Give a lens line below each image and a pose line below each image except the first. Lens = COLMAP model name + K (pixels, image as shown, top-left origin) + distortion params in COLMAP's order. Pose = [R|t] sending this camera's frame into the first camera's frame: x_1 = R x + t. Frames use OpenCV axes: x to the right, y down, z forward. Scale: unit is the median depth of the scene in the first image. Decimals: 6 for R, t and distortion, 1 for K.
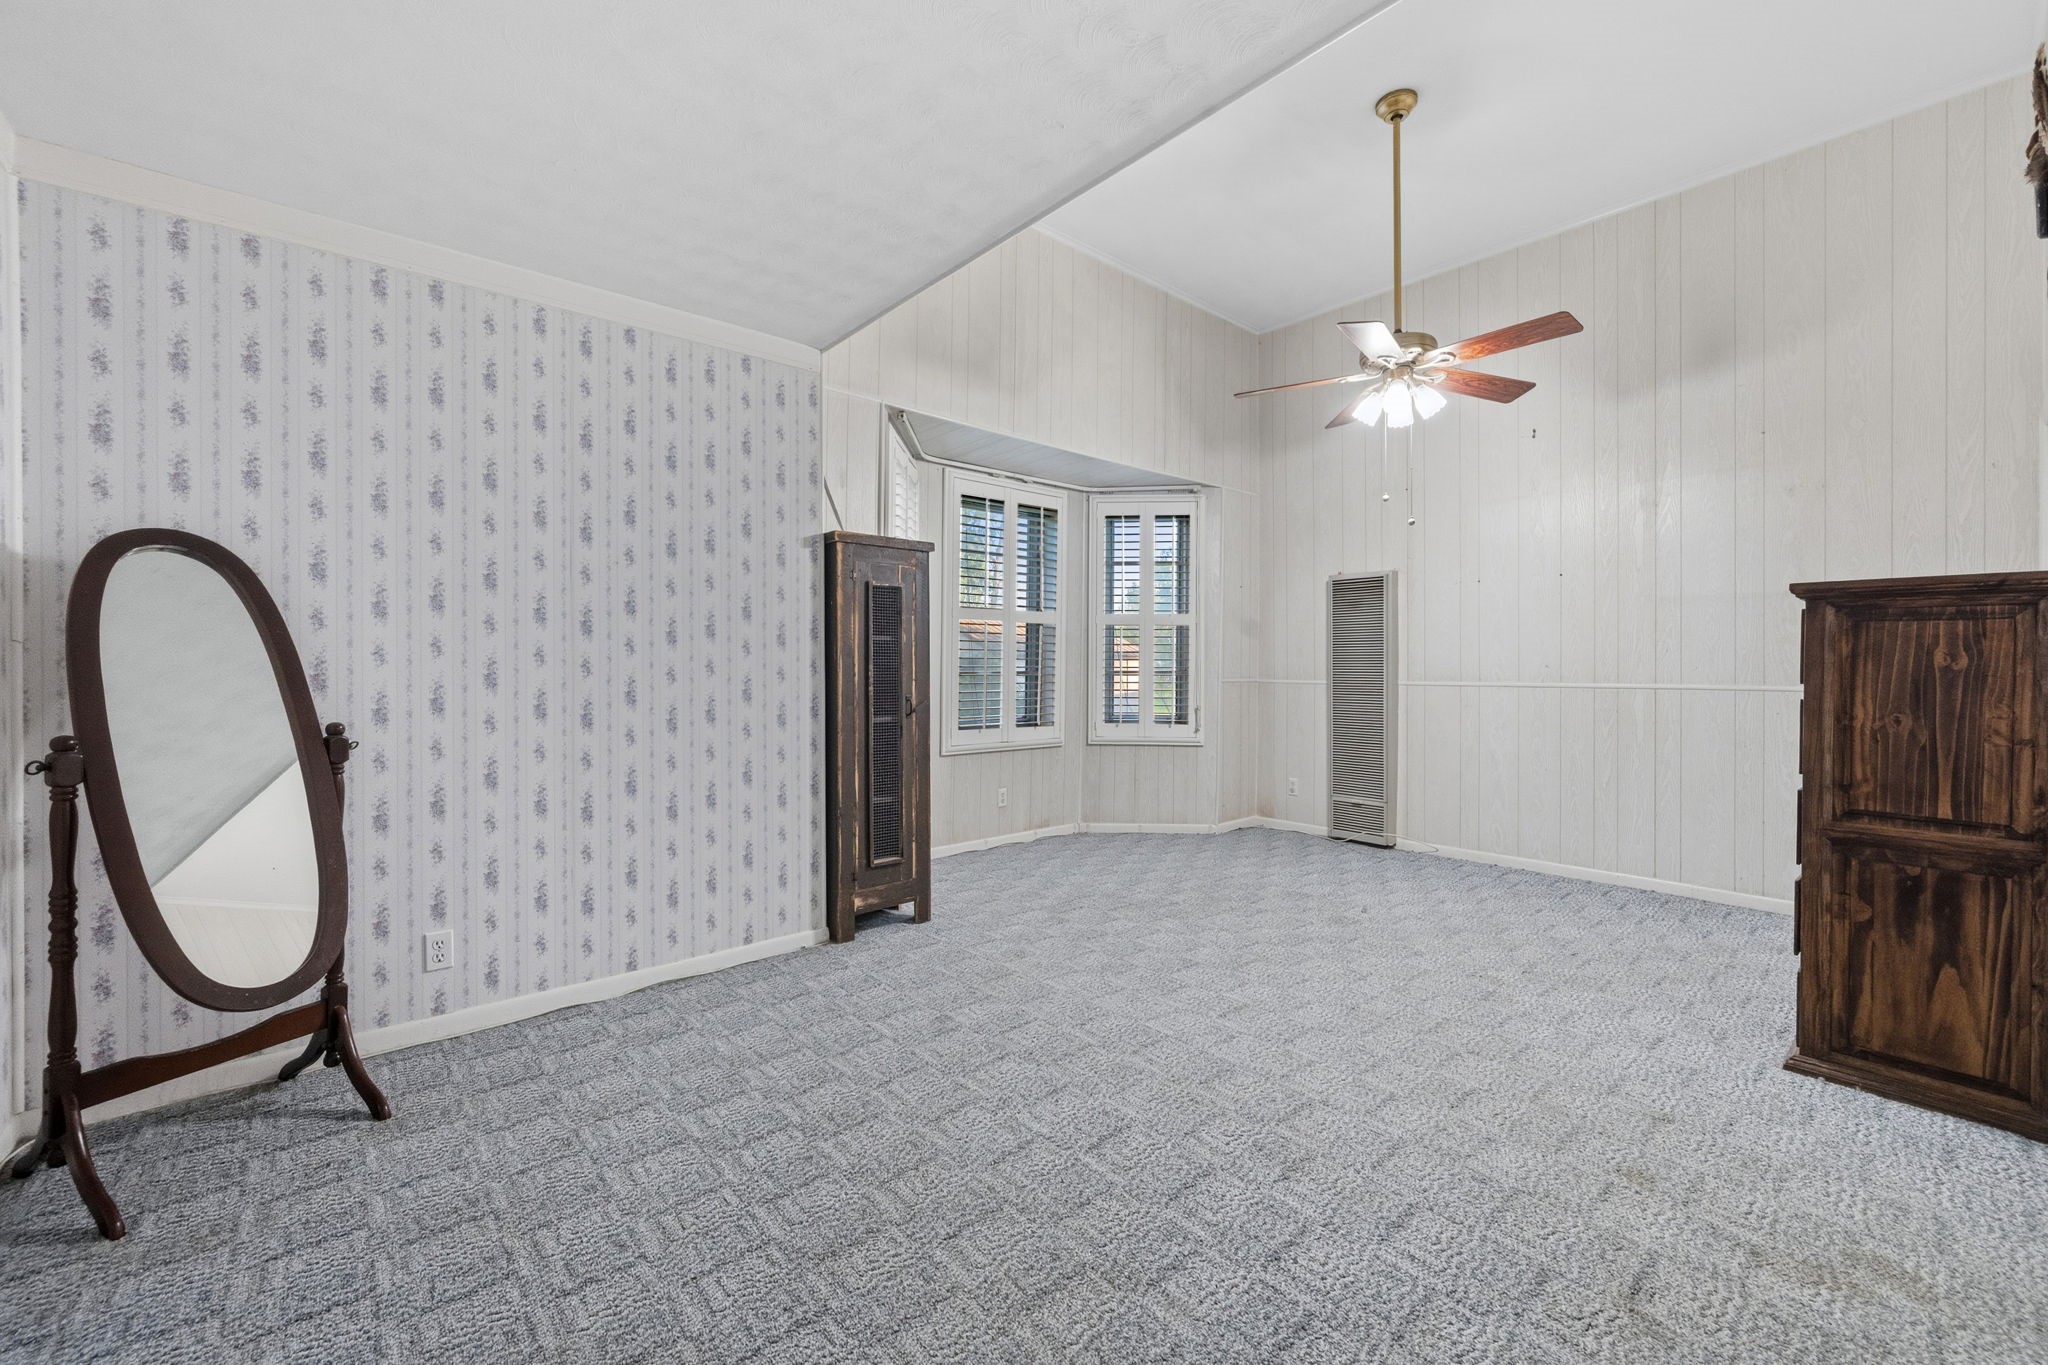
lens RADIAL K [[807.8, 0, 1030.3], [0, 807.8, 668.5], [0, 0, 1]] dist [-0.000777, -0.000387]
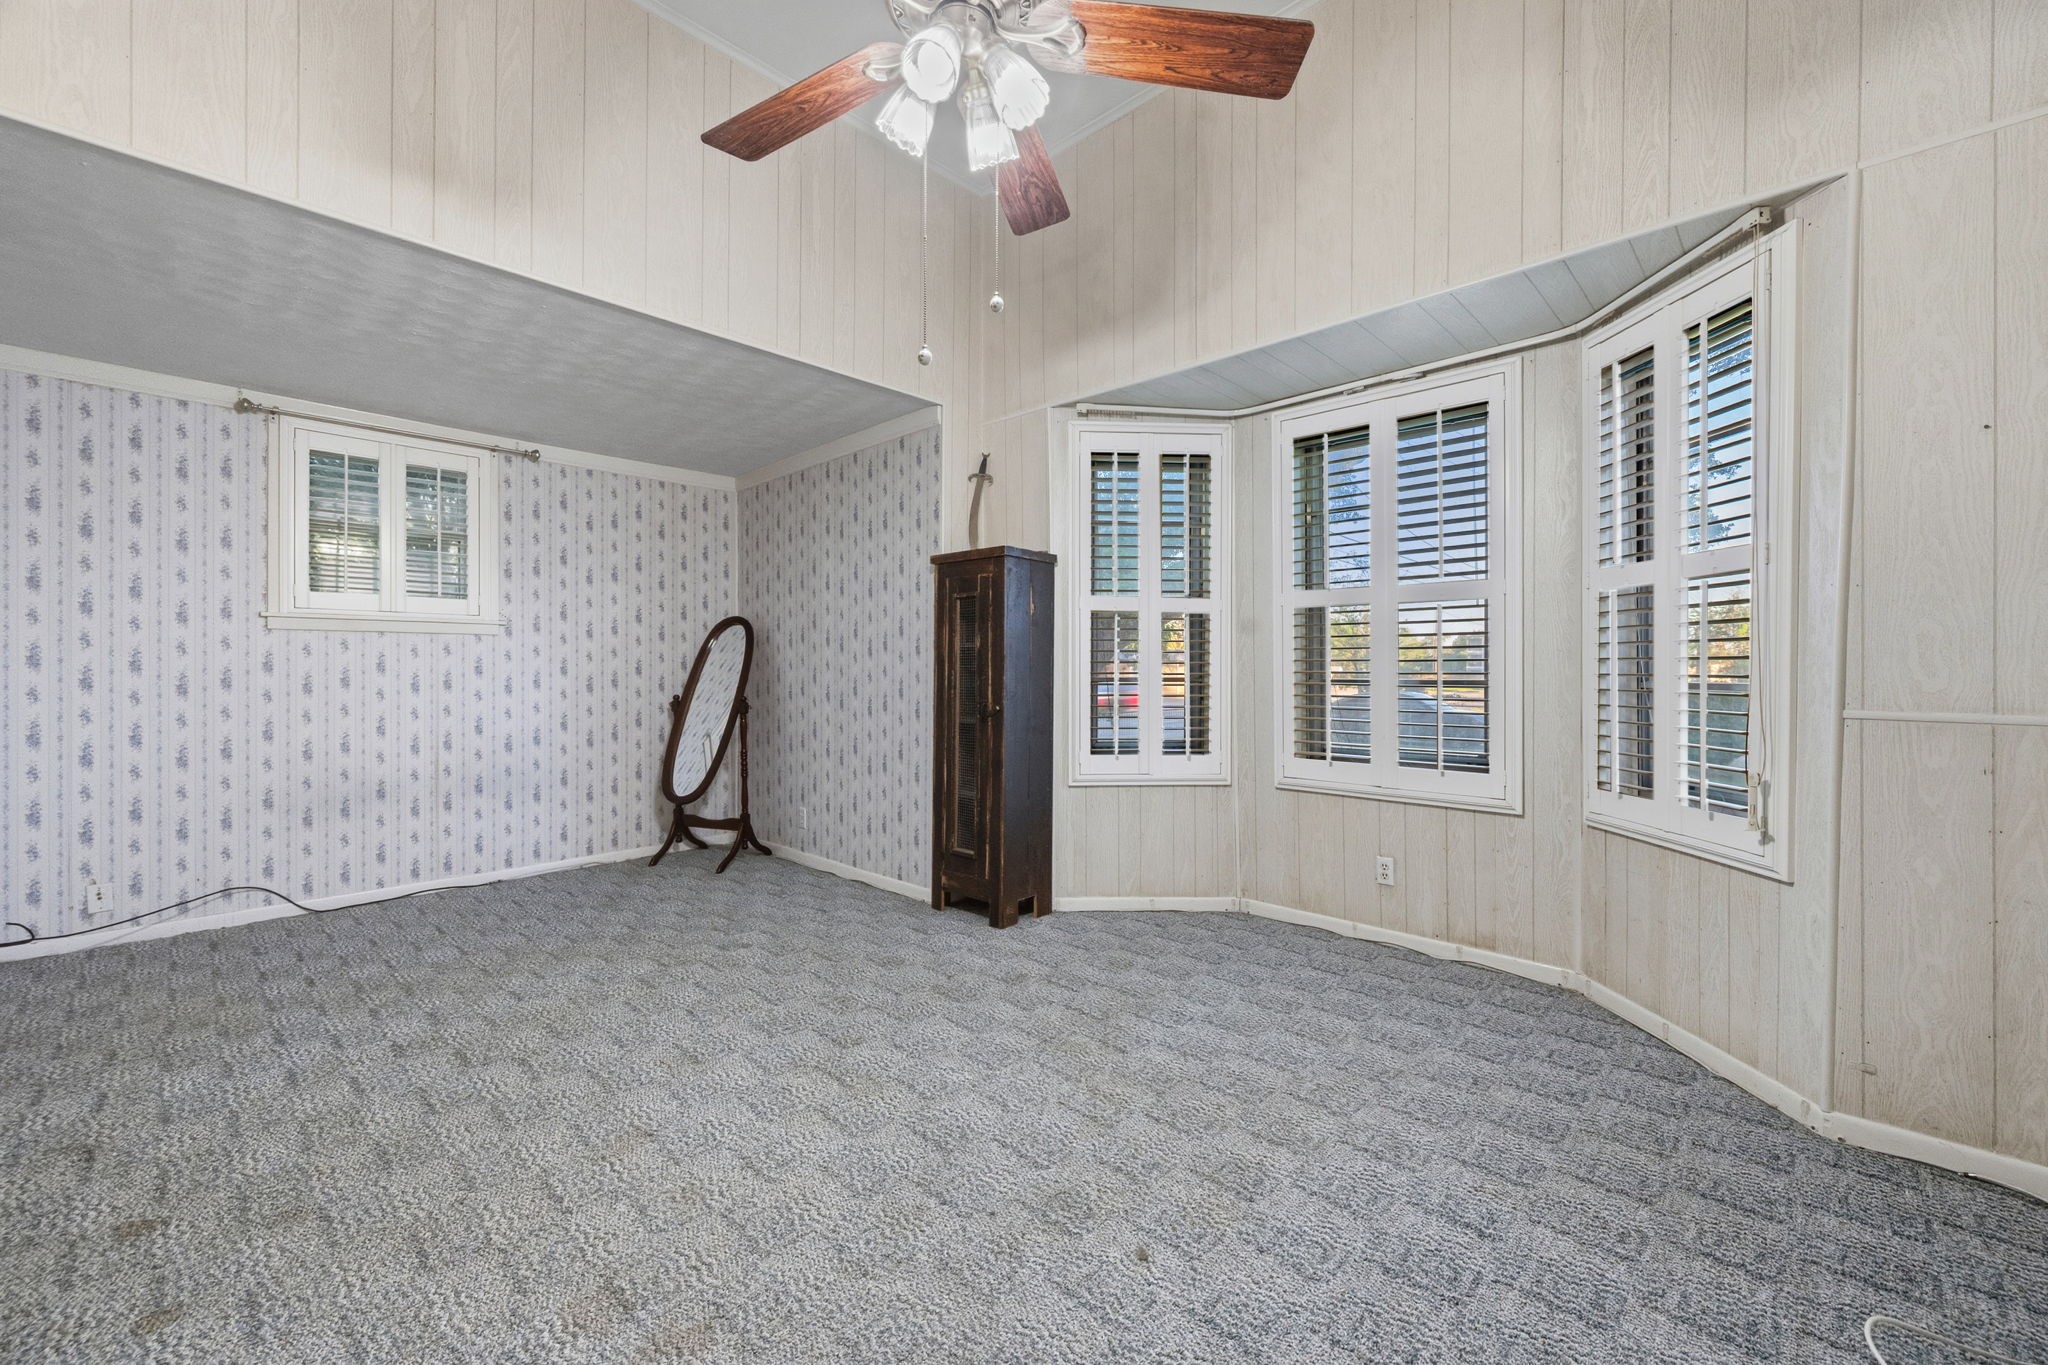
lens RADIAL K [[807.8, 0, 1030.3], [0, 807.8, 668.5], [0, 0, 1]] dist [-0.000777, -0.000387]
pose [[0.097341, -0.001707, -0.995250, 0.877429], [-0.003337, 0.999992, -0.002041, -0.005240], [0.995245, 0.003520, 0.097335, 0.953565]]
